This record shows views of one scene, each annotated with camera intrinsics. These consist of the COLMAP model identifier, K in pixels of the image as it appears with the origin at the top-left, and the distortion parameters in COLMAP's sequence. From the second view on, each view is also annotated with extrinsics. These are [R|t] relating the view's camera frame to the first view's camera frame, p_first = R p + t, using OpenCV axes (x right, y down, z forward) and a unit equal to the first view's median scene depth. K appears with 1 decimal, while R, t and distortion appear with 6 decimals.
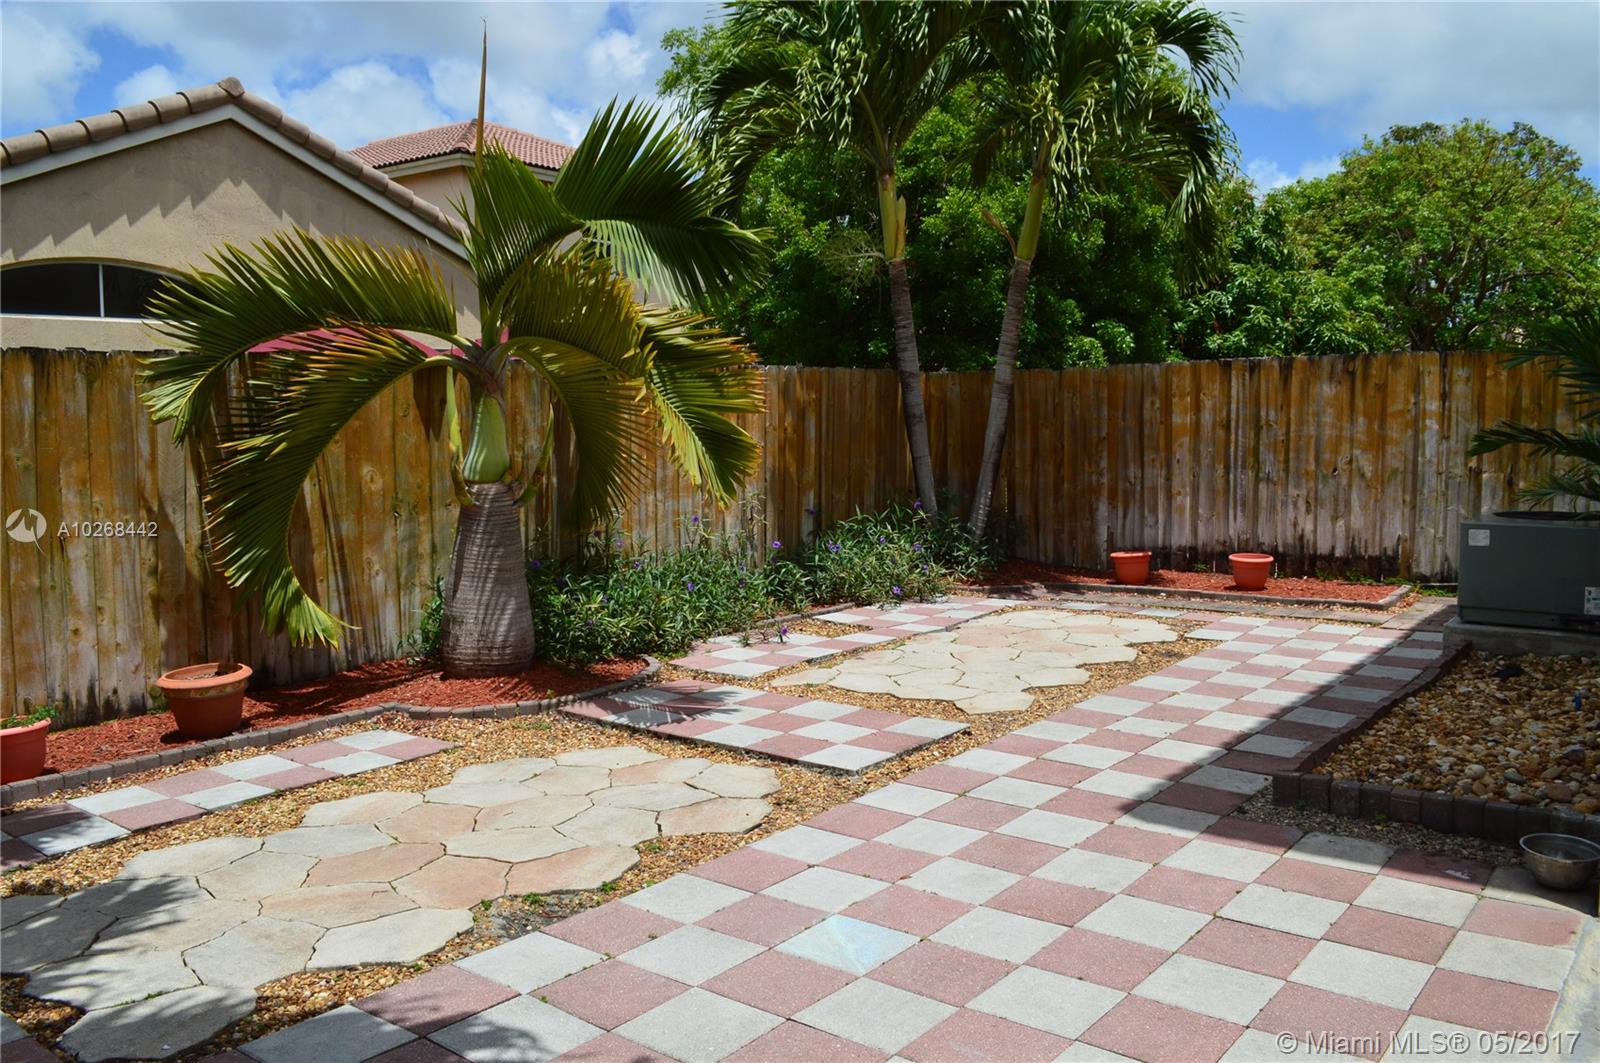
lens RADIAL K [[1275.6, 0, 808.7], [0, 1275.6, 525.4], [0, 0, 1]] dist [-0.082308, 0.010664]
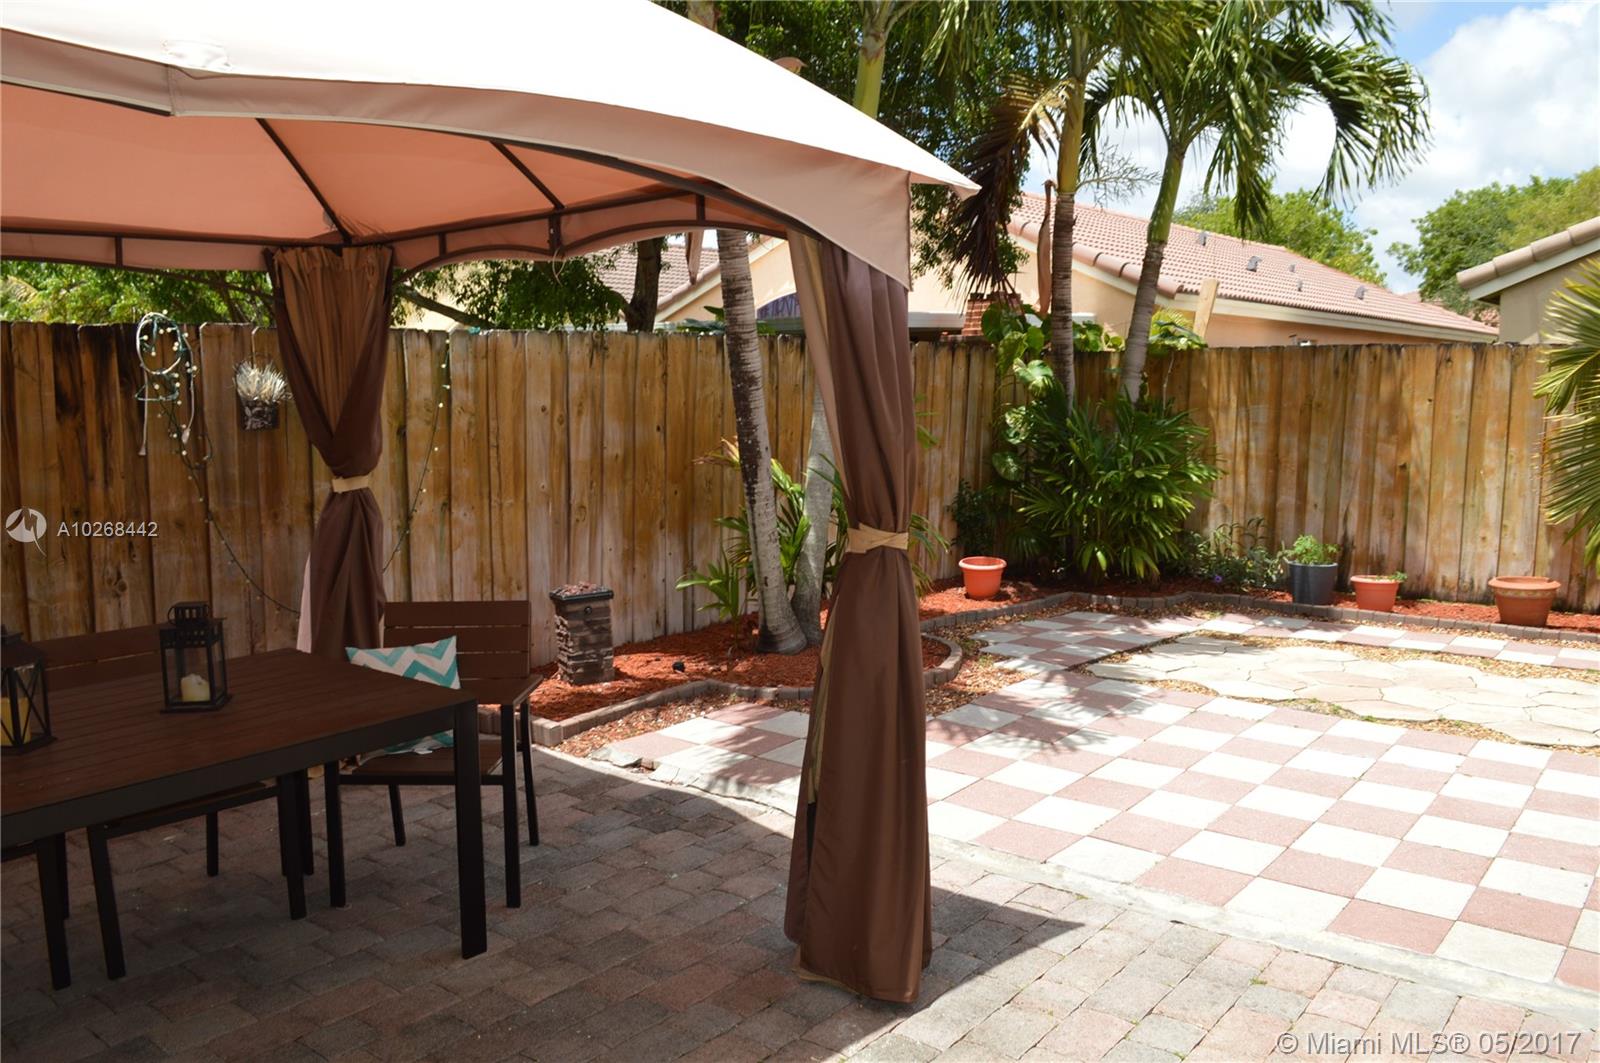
lens RADIAL K [[1275.6, 0, 808.7], [0, 1275.6, 525.4], [0, 0, 1]] dist [-0.082308, 0.010664]
pose [[-0.000240, 0.132101, -0.991236, 0.550646], [-0.086678, 0.987503, 0.131625, -0.034183], [0.996236, 0.085950, 0.011213, 0.126711]]
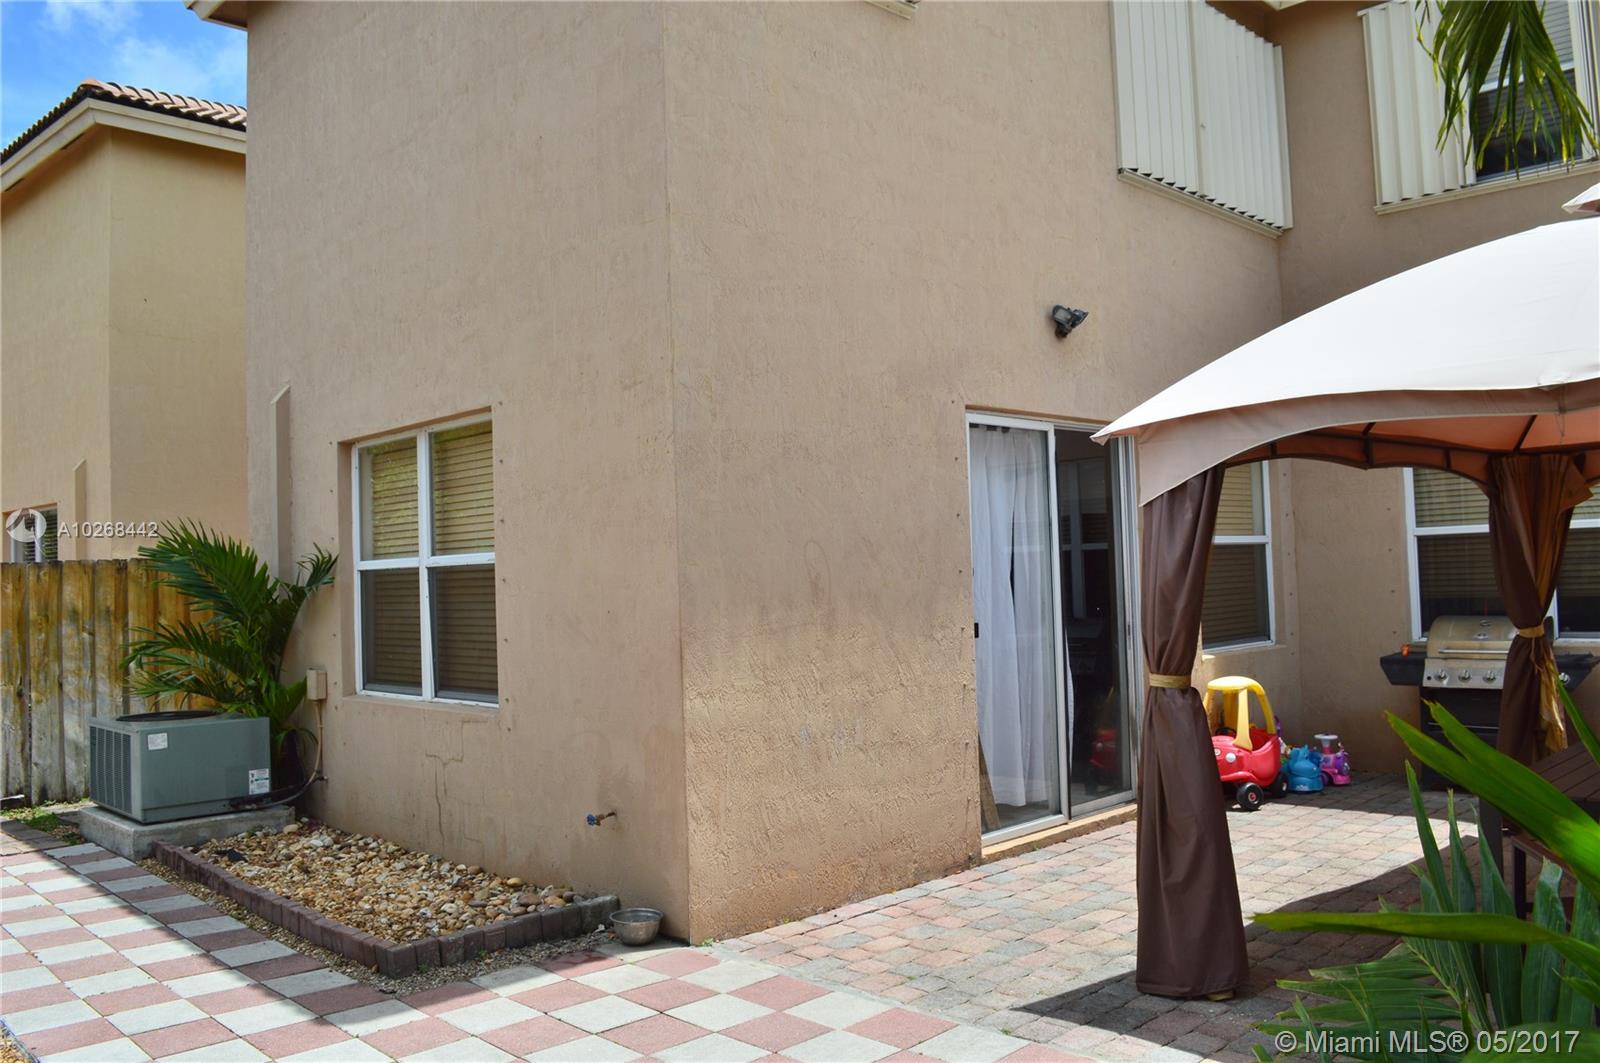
lens RADIAL K [[1275.6, 0, 808.7], [0, 1275.6, 525.4], [0, 0, 1]] dist [-0.082308, 0.010664]
pose [[0.125365, 0.049024, 0.990899, -0.339746], [0.118882, 0.990840, -0.064061, -0.028850], [-0.984962, 0.125831, 0.118388, 0.227165]]
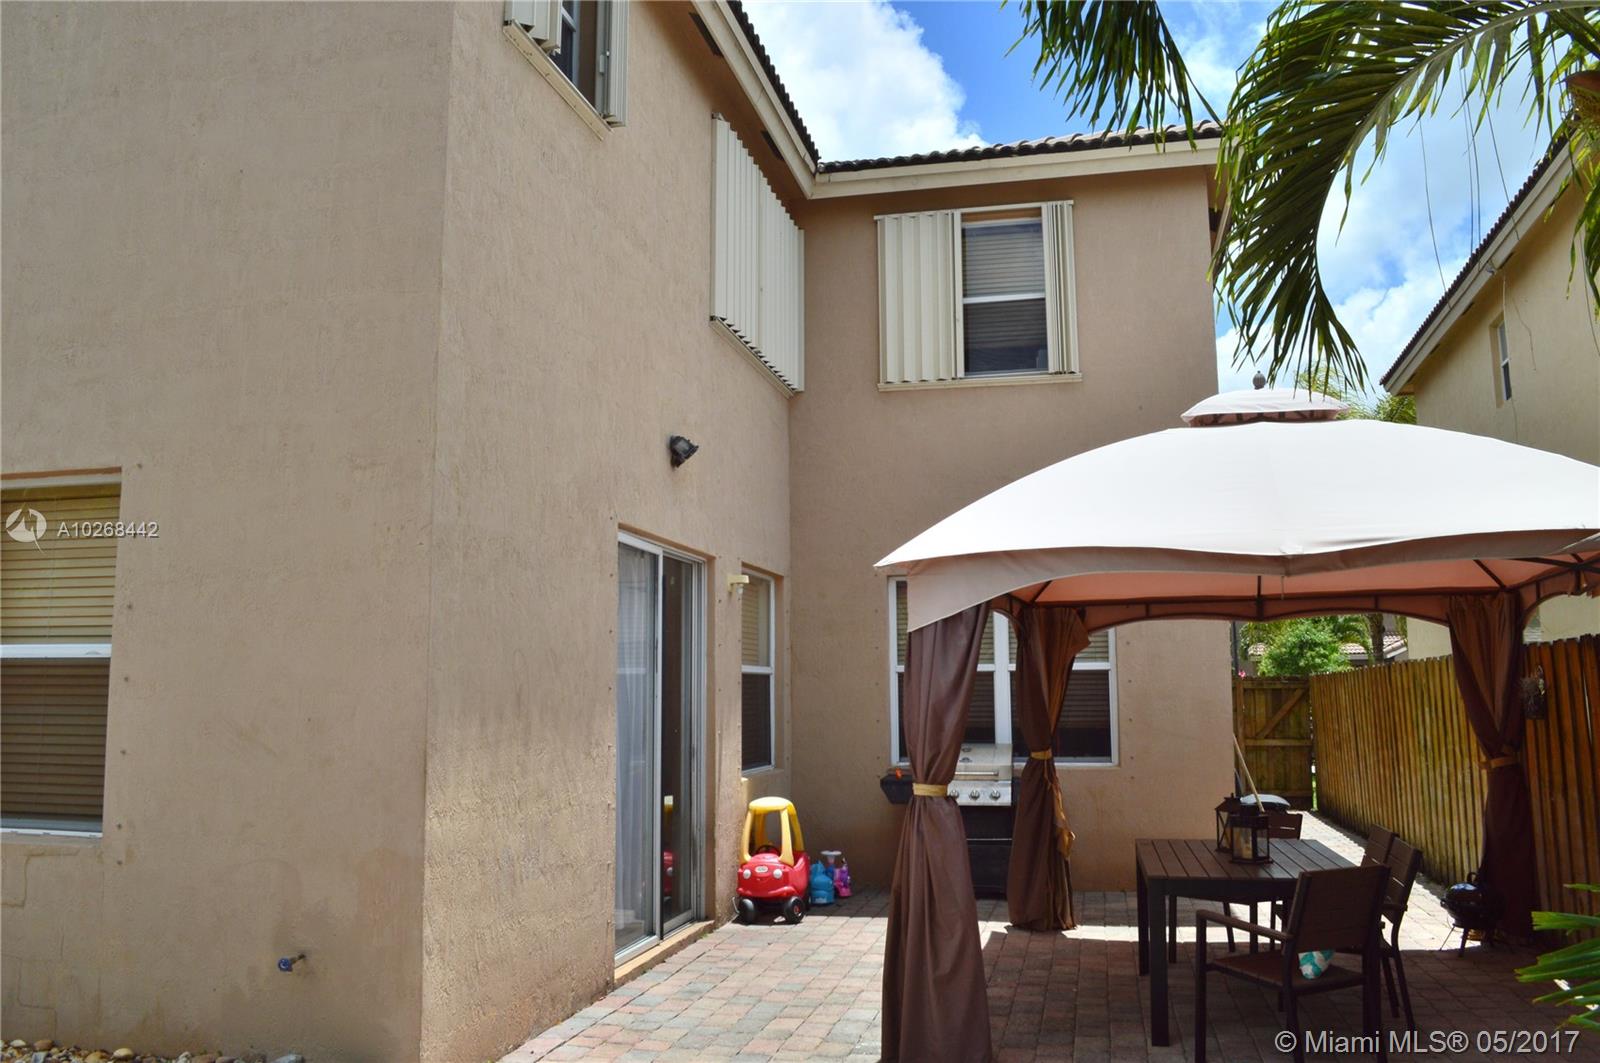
lens RADIAL K [[1283.3, 0, 803.3], [0, 1283.3, 525.4], [0, 0, 1]] dist [-0.075343, 0.006537]
pose [[-0.426831, 0.134655, 0.894250, -0.315408], [0.091794, 0.990196, -0.105288, -0.044527], [-0.899661, 0.037146, -0.435007, 0.448332]]
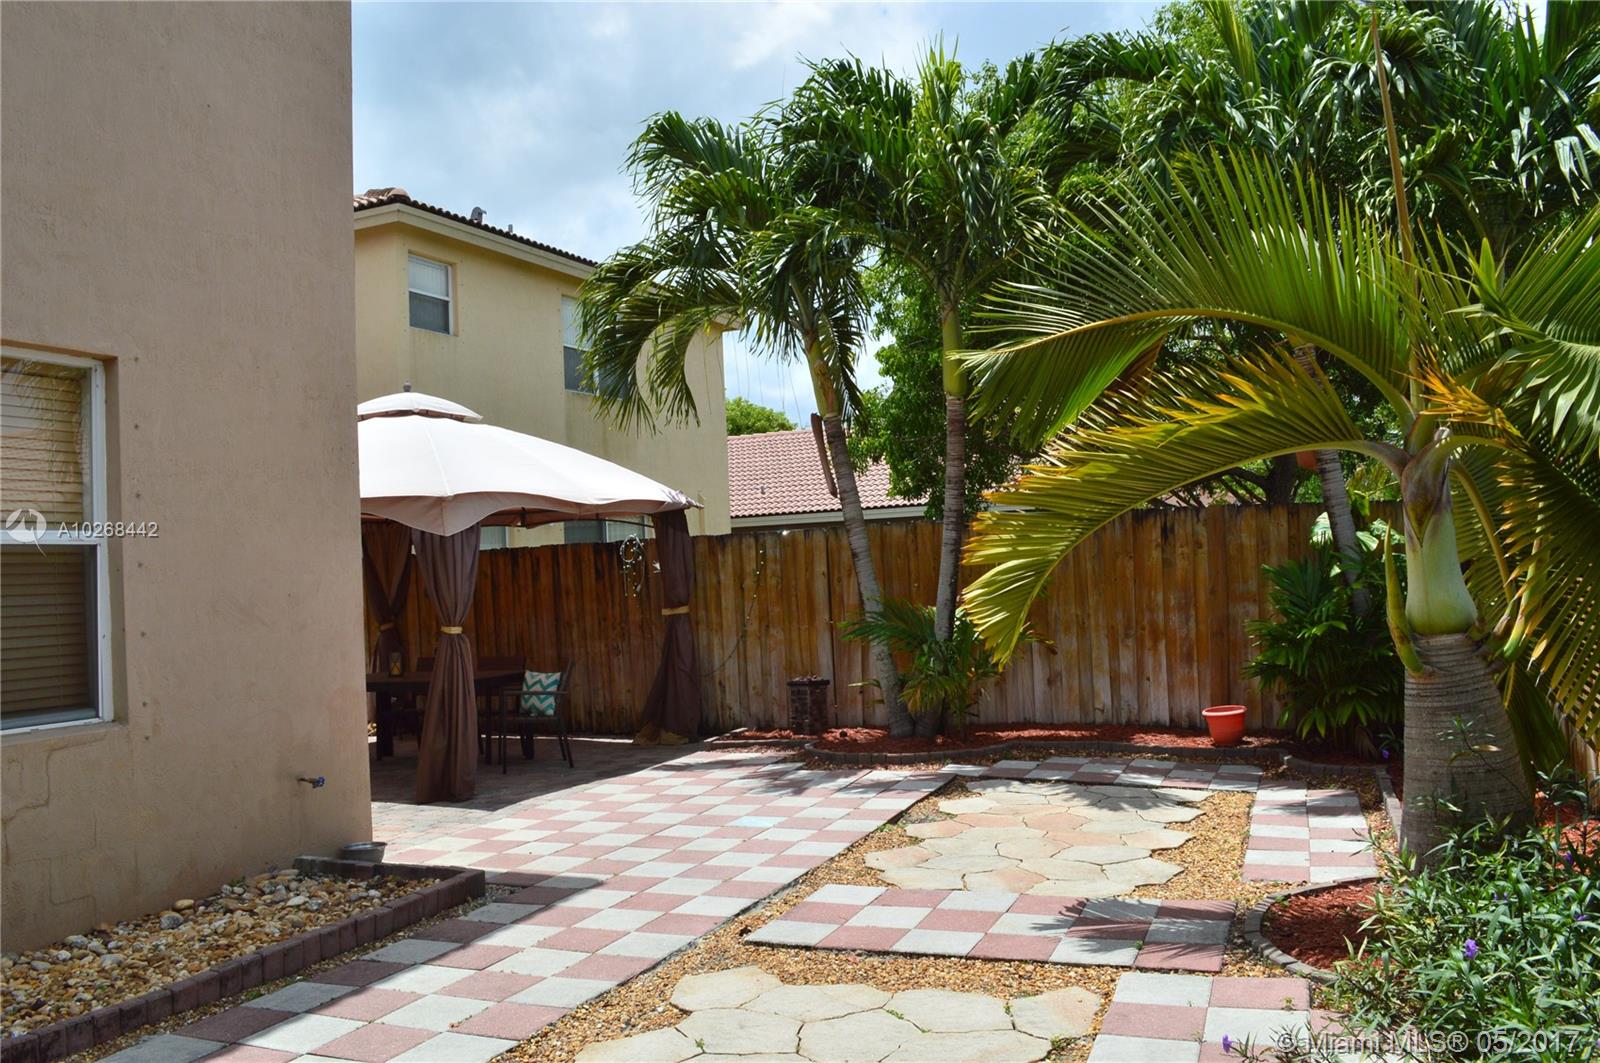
lens RADIAL K [[1283.3, 0, 803.3], [0, 1283.3, 525.4], [0, 0, 1]] dist [-0.075343, 0.006537]
pose [[-0.960159, 0.046809, -0.275507, 0.196854], [0.033089, 0.997979, 0.054244, -0.104373], [0.277489, 0.042967, -0.959767, 1.138659]]
